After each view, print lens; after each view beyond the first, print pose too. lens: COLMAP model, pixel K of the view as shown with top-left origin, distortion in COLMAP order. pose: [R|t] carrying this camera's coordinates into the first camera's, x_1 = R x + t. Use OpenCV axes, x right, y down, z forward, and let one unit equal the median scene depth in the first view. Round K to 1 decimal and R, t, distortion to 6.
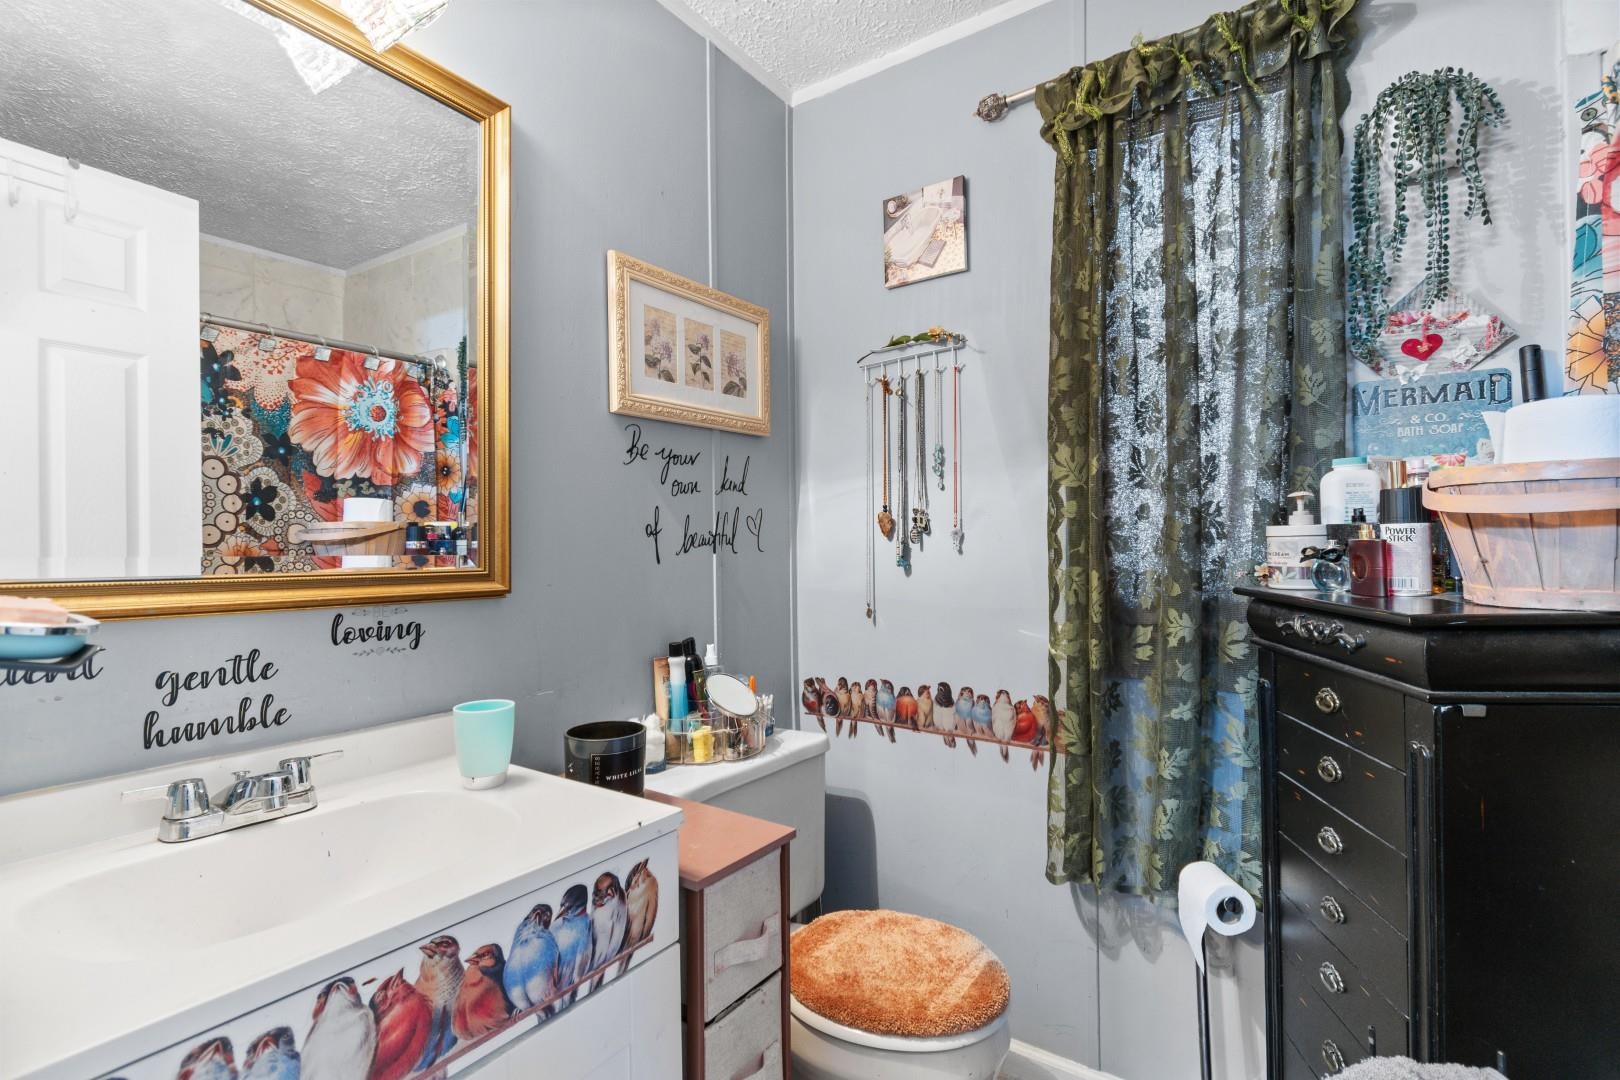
lens RADIAL K [[762.4, 0, 818.9], [0, 762.4, 534.2], [0, 0, 1]] dist [0.003088, -0.002715]
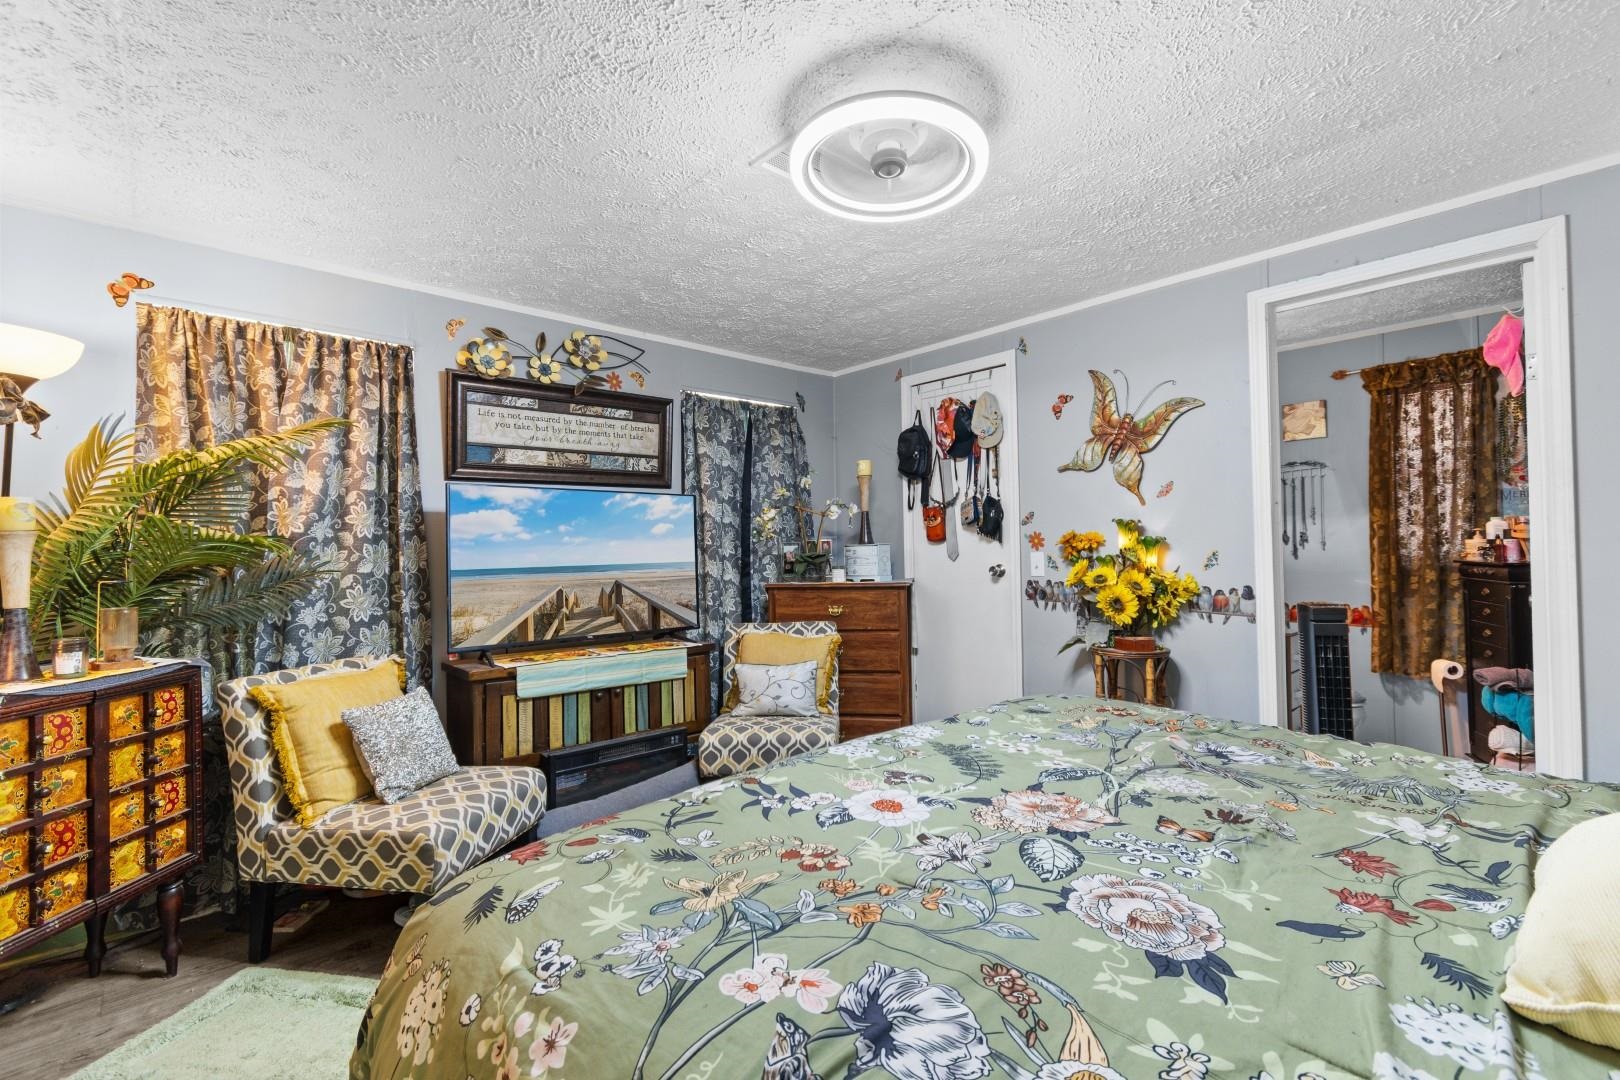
lens RADIAL K [[711.7, 0, 821.3], [0, 711.7, 536.3], [0, 0, 1]] dist [0.005236, -0.003801]
pose [[0.973650, -0.011119, -0.227777, -1.073923], [0.010047, 0.999932, -0.005867, -0.027543], [0.227827, 0.003424, 0.973696, -1.996837]]
